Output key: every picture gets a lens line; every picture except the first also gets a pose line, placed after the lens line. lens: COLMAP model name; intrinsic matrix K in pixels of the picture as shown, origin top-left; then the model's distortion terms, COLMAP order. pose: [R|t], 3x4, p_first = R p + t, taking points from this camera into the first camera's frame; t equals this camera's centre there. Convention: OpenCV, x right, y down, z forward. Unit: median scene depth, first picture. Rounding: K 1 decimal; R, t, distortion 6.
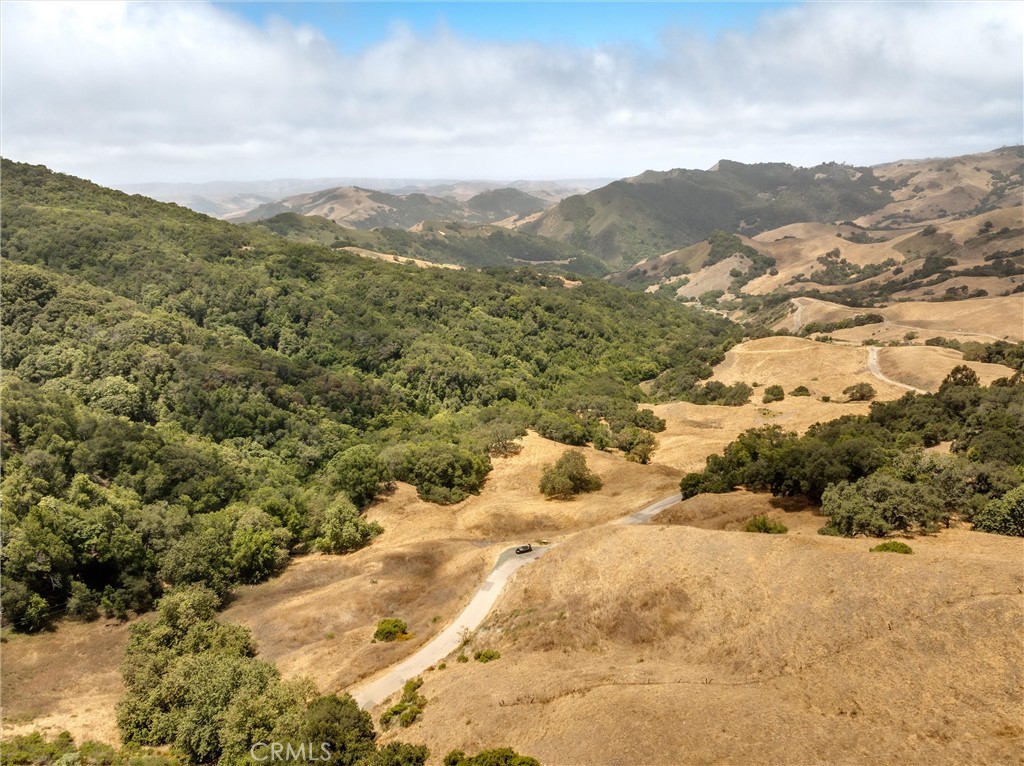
lens RADIAL K [[724.6, 0, 535.0], [0, 724.6, 383.9], [0, 0, 1]] dist [-0.032901, 0.019198]
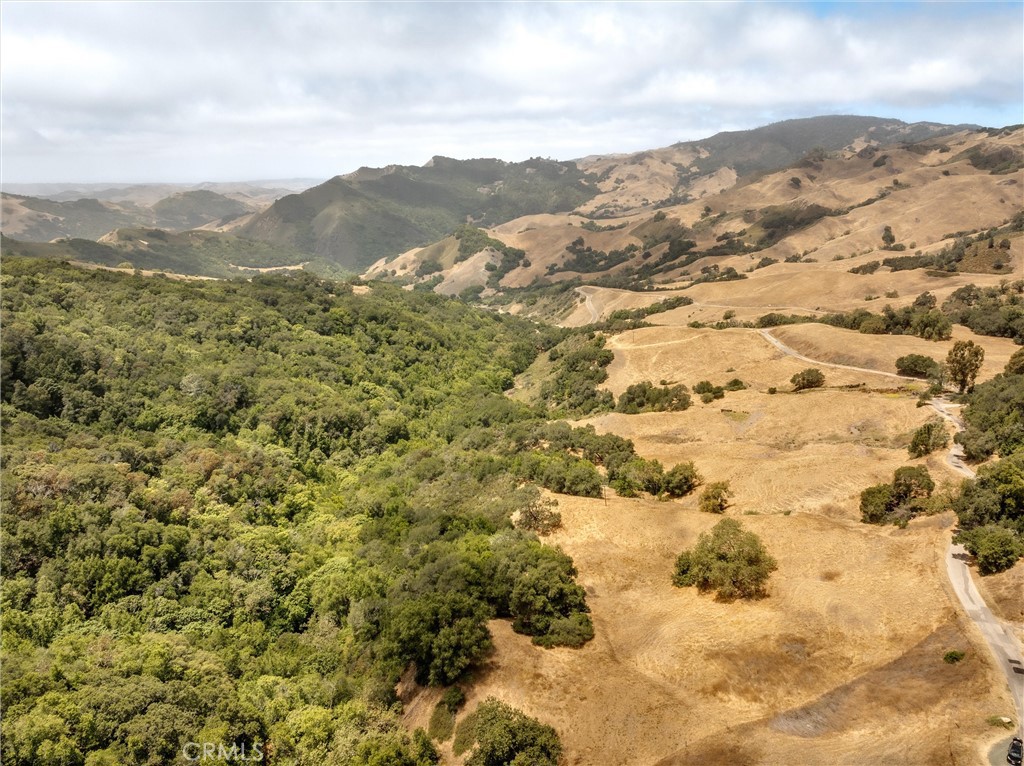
lens RADIAL K [[724.6, 0, 535.0], [0, 724.6, 383.9], [0, 0, 1]] dist [-0.032901, 0.019198]
pose [[0.919184, -0.119751, 0.375180, -0.069791], [0.119549, 0.992540, 0.023910, -0.014466], [-0.375244, 0.022875, 0.926644, 0.082345]]
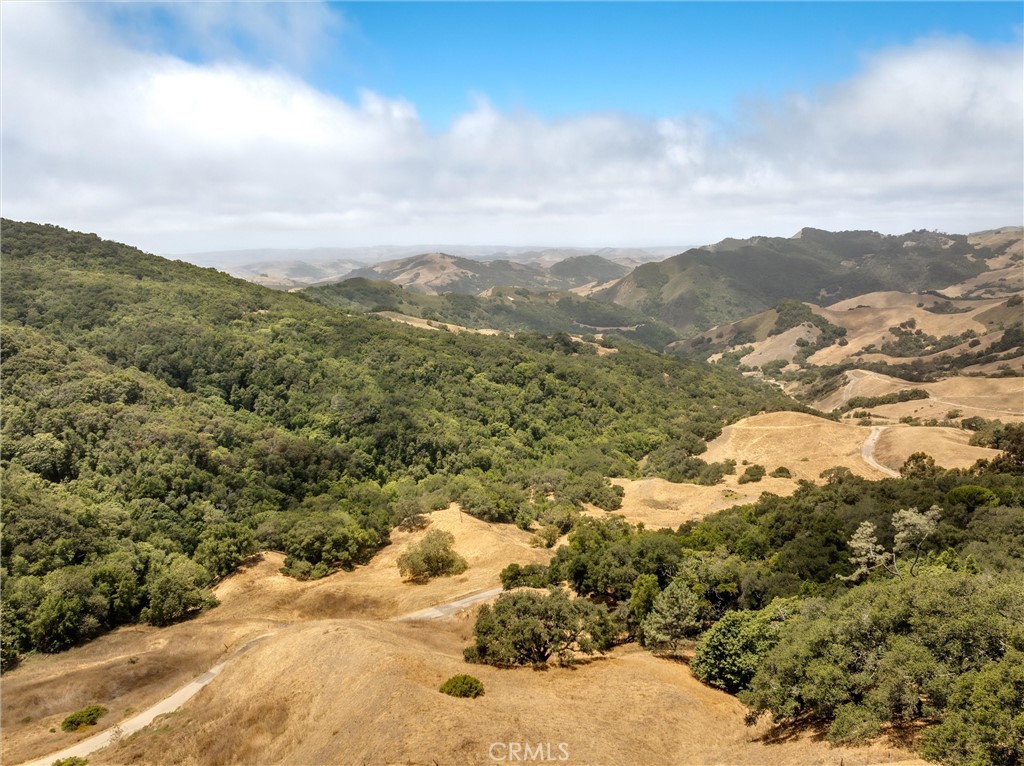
lens RADIAL K [[724.6, 0, 535.0], [0, 724.6, 383.9], [0, 0, 1]] dist [-0.032901, 0.019198]
pose [[0.992006, 0.024424, -0.123806, 0.055946], [-0.035259, 0.995663, -0.086091, -0.004016], [0.121166, 0.089768, 0.988565, 0.012607]]
